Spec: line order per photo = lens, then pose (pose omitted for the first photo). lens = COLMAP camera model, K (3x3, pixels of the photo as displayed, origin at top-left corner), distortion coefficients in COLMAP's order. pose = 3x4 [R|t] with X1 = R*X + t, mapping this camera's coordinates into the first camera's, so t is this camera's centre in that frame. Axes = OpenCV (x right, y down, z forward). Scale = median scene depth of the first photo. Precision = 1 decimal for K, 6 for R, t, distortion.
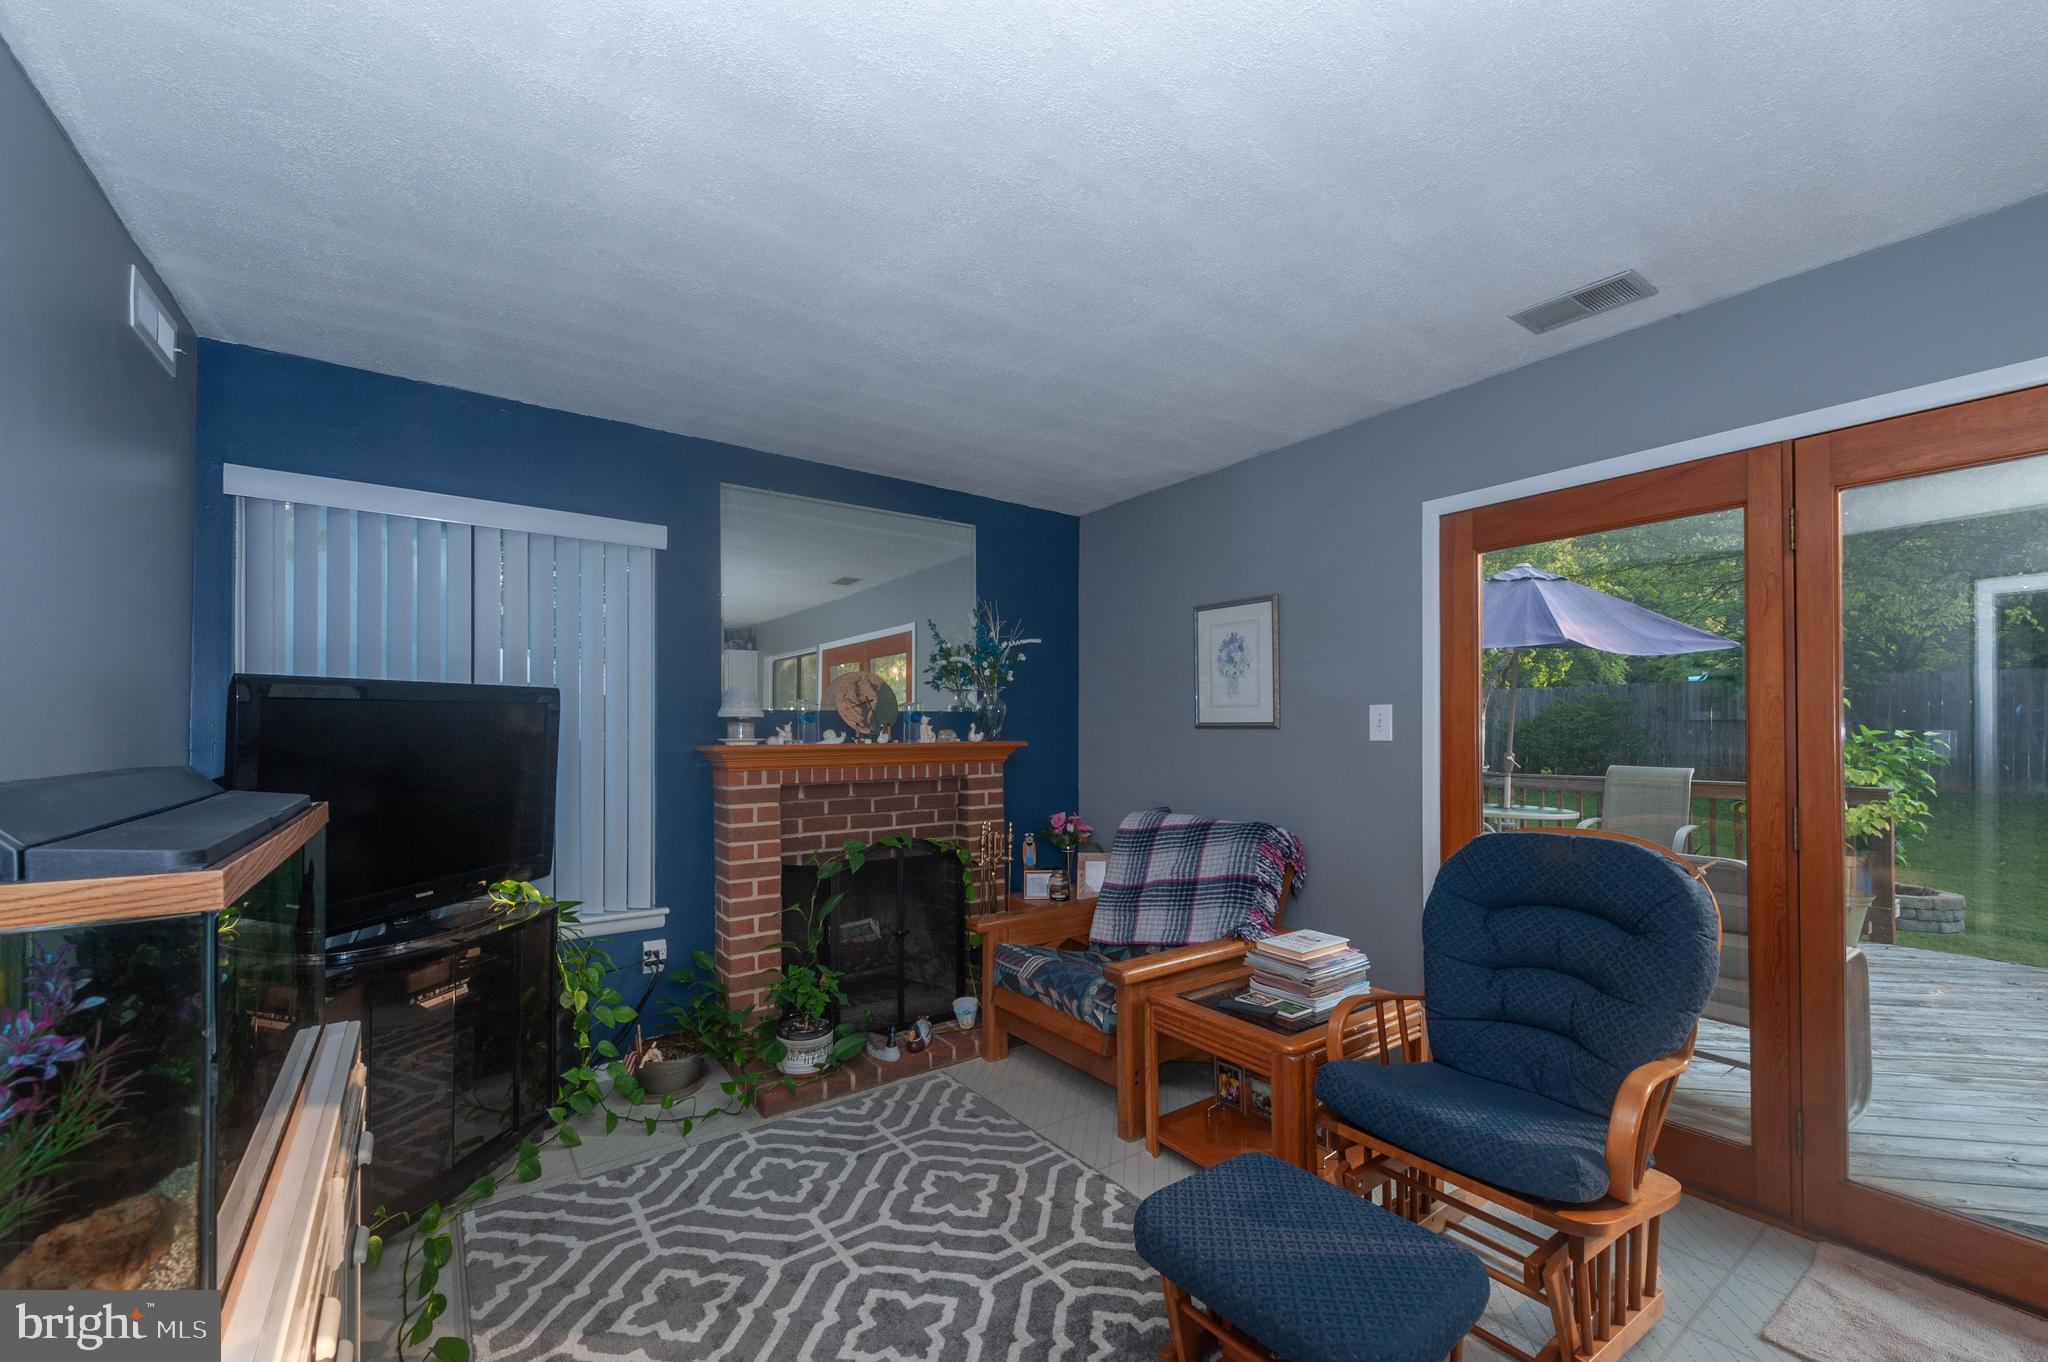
lens RADIAL K [[820.2, 0, 1027.9], [0, 820.2, 725.0], [0, 0, 1]] dist [0.001157, 0.000043]
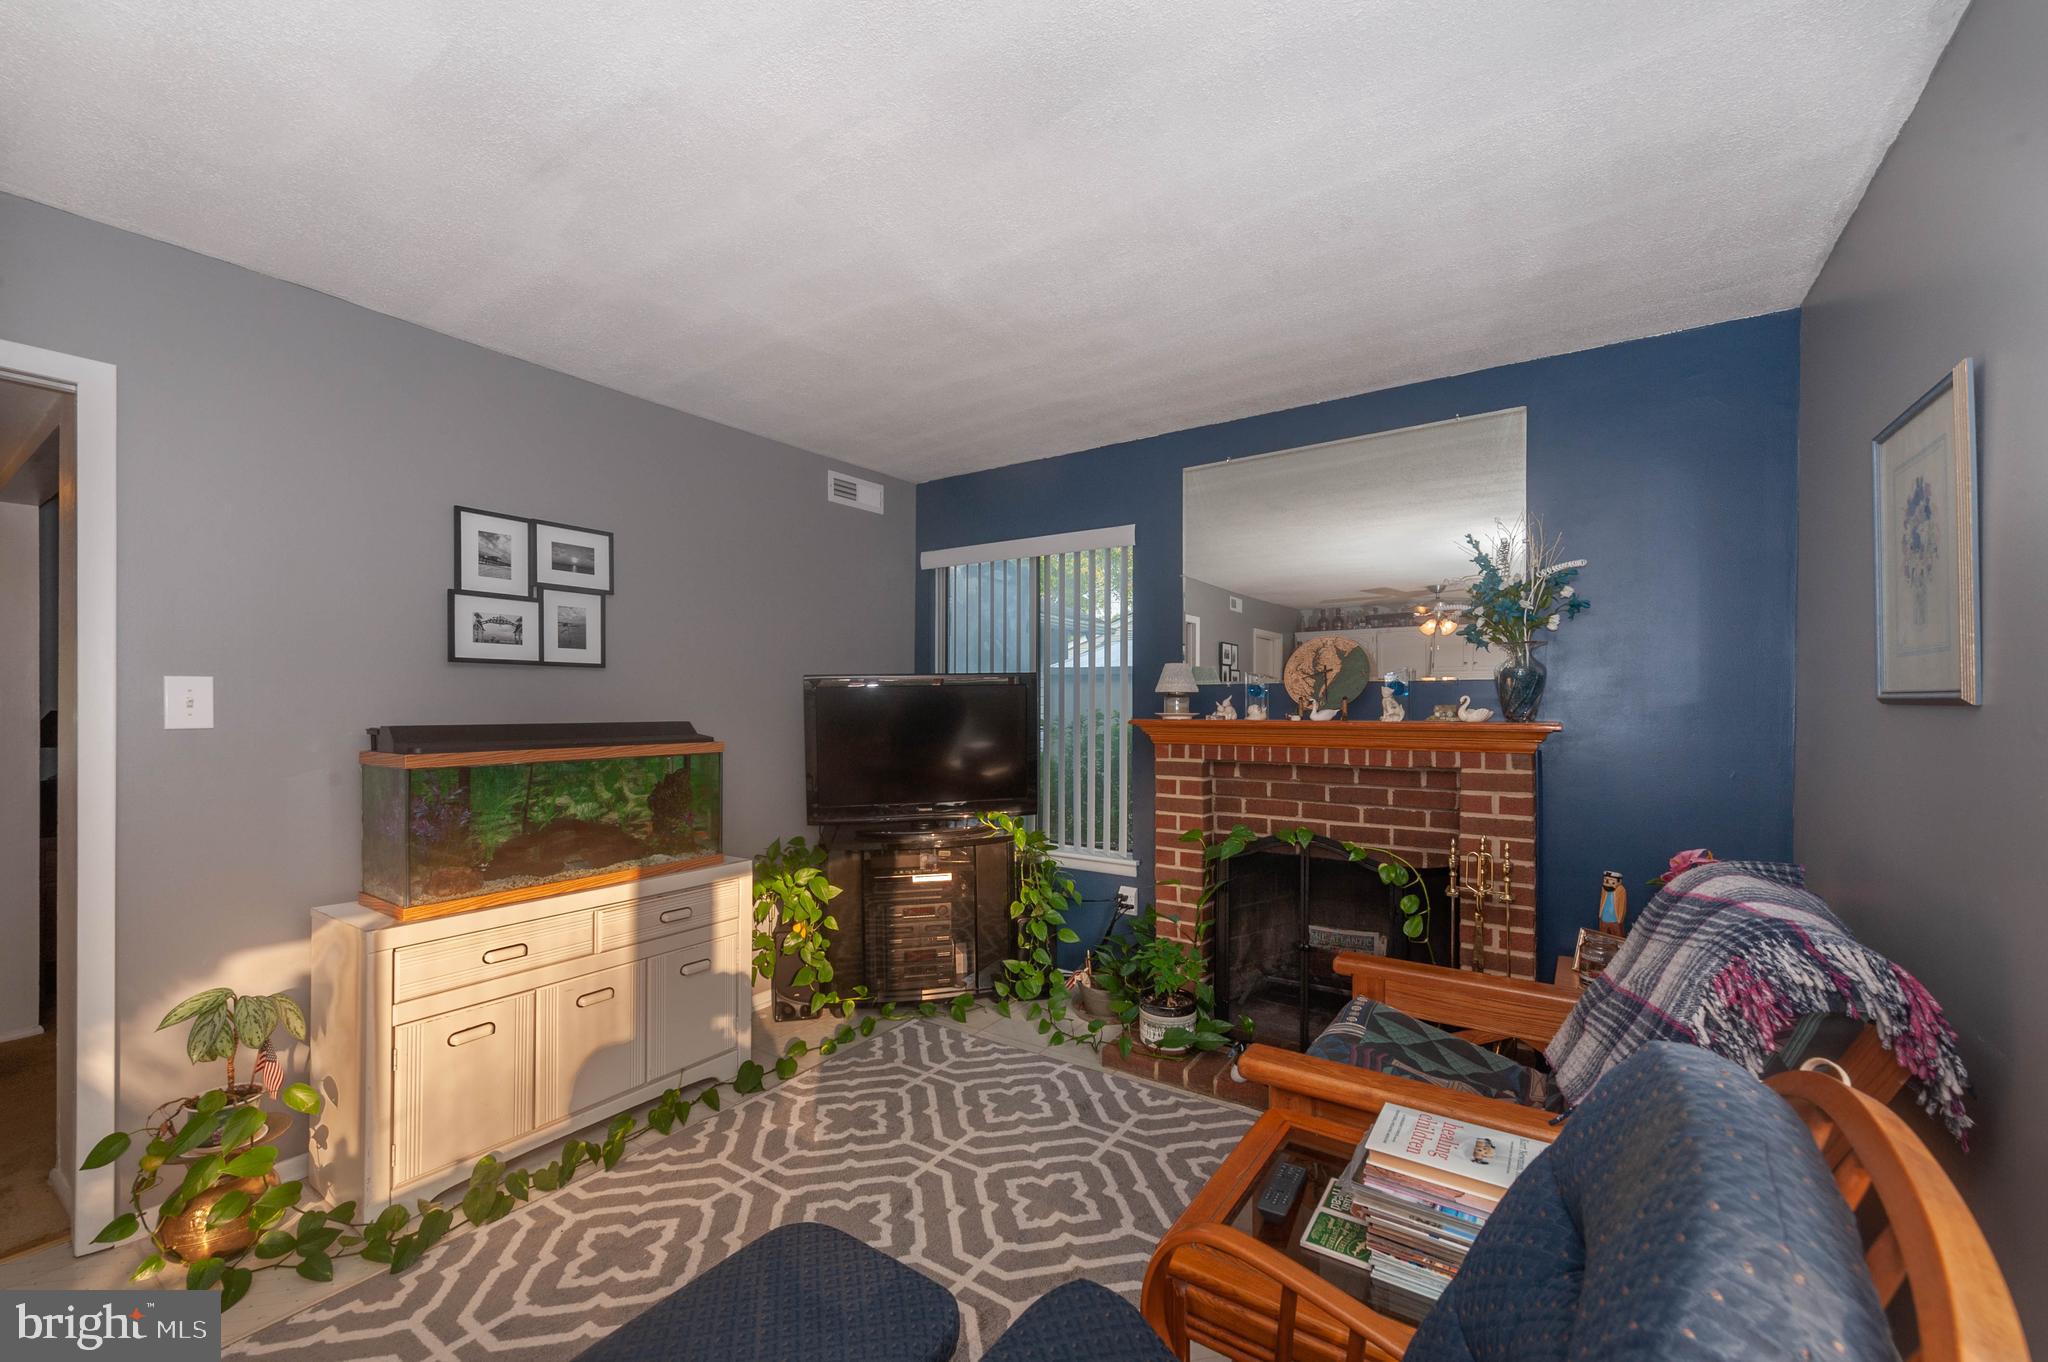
lens RADIAL K [[805.0, 0, 1027.2], [0, 805.0, 709.0], [0, 0, 1]] dist [0.000599, -0.000024]
pose [[0.333043, 0.009092, -0.942868, 0.551800], [0.005313, 0.999920, 0.011519, -0.001084], [0.942897, -0.008846, 0.332968, 0.483942]]
